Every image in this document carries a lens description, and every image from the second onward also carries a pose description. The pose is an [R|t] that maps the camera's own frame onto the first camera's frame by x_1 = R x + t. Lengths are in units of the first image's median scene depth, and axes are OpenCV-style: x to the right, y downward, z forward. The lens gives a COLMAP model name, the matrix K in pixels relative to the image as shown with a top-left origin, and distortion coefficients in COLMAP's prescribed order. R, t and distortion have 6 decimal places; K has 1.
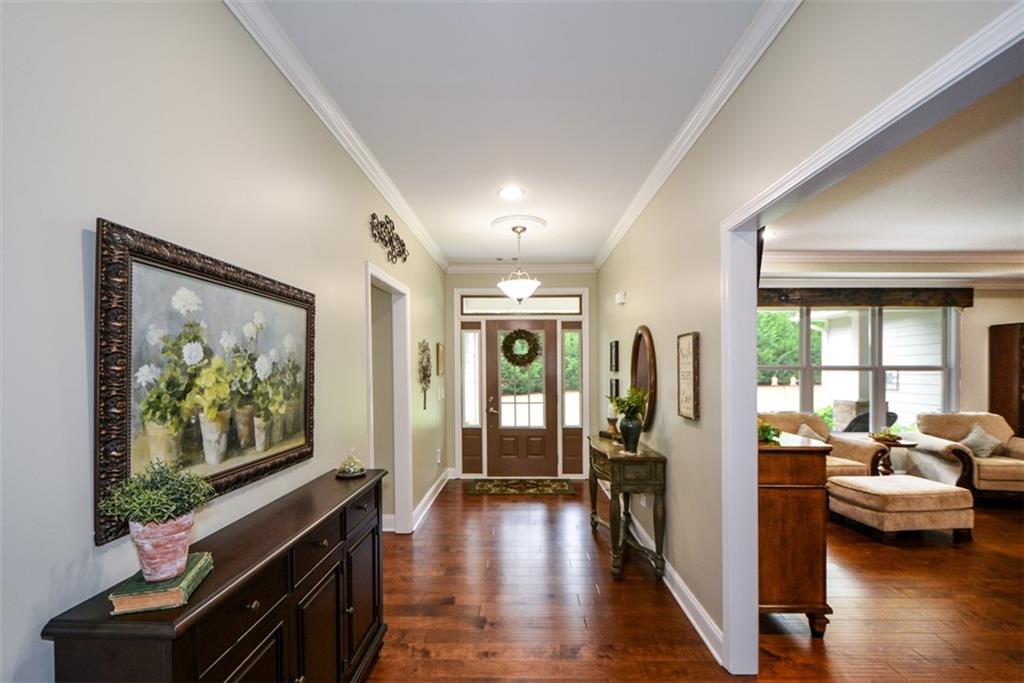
lens RADIAL K [[455.4, 0, 514.6], [0, 455.4, 366.5], [0, 0, 1]] dist [-0.002191, -0.000764]
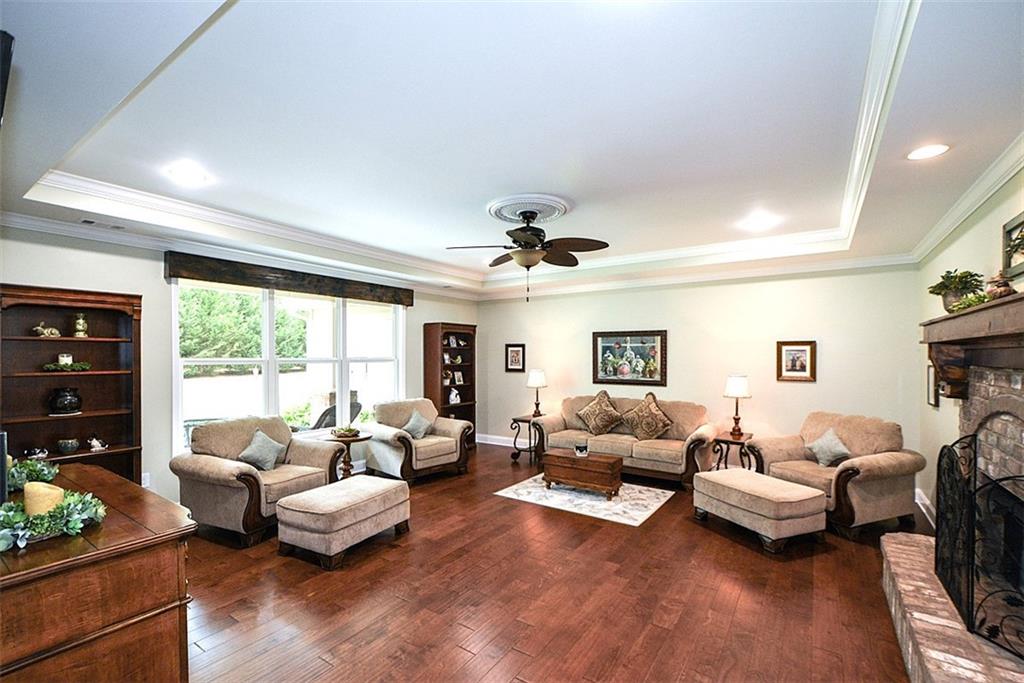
lens RADIAL K [[451.6, 0, 510.9], [0, 451.6, 353.6], [0, 0, 1]] dist [0.001153, -0.000011]
pose [[0.551222, -0.000424, 0.834359, 0.225330], [0.005329, 0.999981, -0.003012, -0.008262], [-0.834342, 0.006106, 0.551214, 0.192858]]
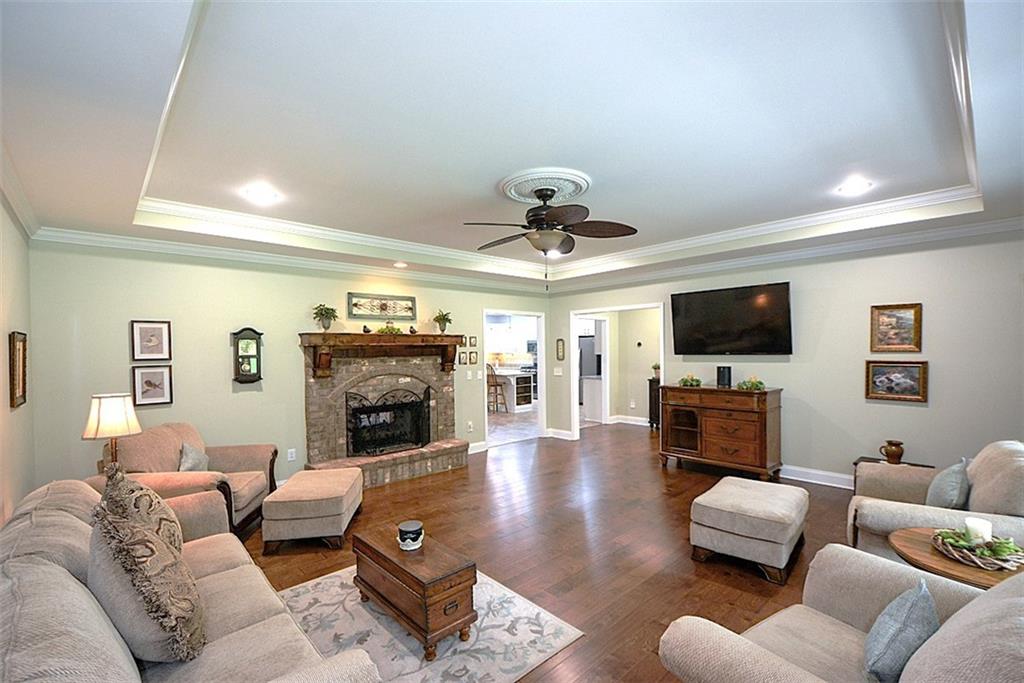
lens RADIAL K [[451.6, 0, 510.9], [0, 451.6, 353.6], [0, 0, 1]] dist [0.001153, -0.000011]
pose [[-0.725805, 0.020614, -0.687592, 1.166942], [0.016193, 0.999786, 0.012881, -0.007406], [0.687710, -0.001785, -0.725983, 0.886140]]
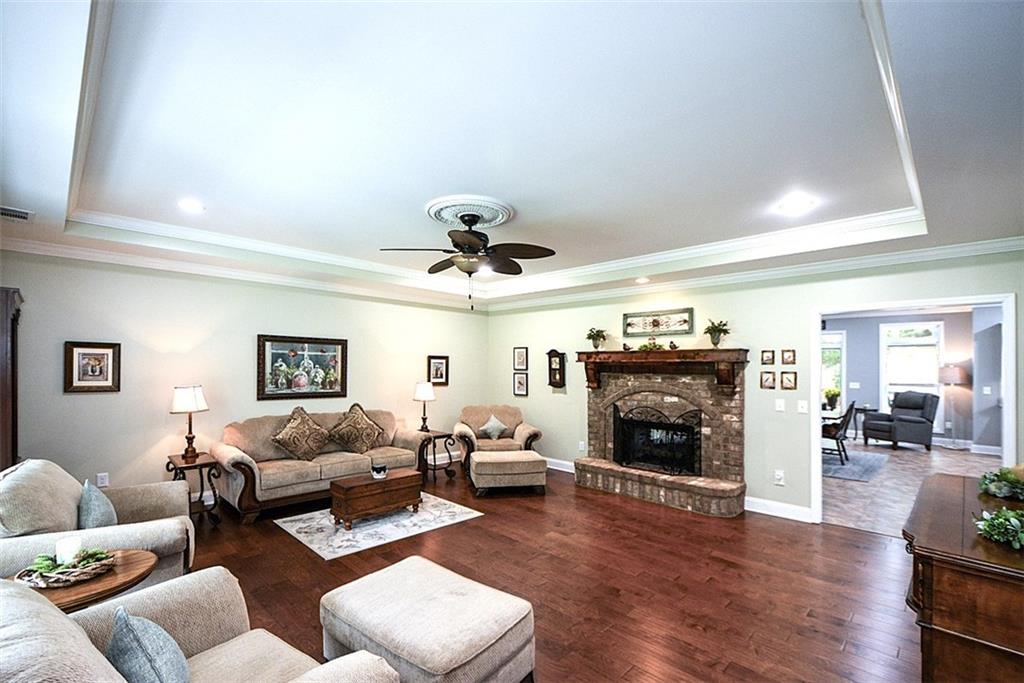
lens RADIAL K [[451.6, 0, 510.9], [0, 451.6, 353.6], [0, 0, 1]] dist [0.001153, -0.000011]
pose [[-0.721062, 0.016226, 0.692681, 0.314184], [-0.006272, 0.999532, -0.029943, -0.004073], [-0.692842, -0.025936, -0.720623, 0.901987]]
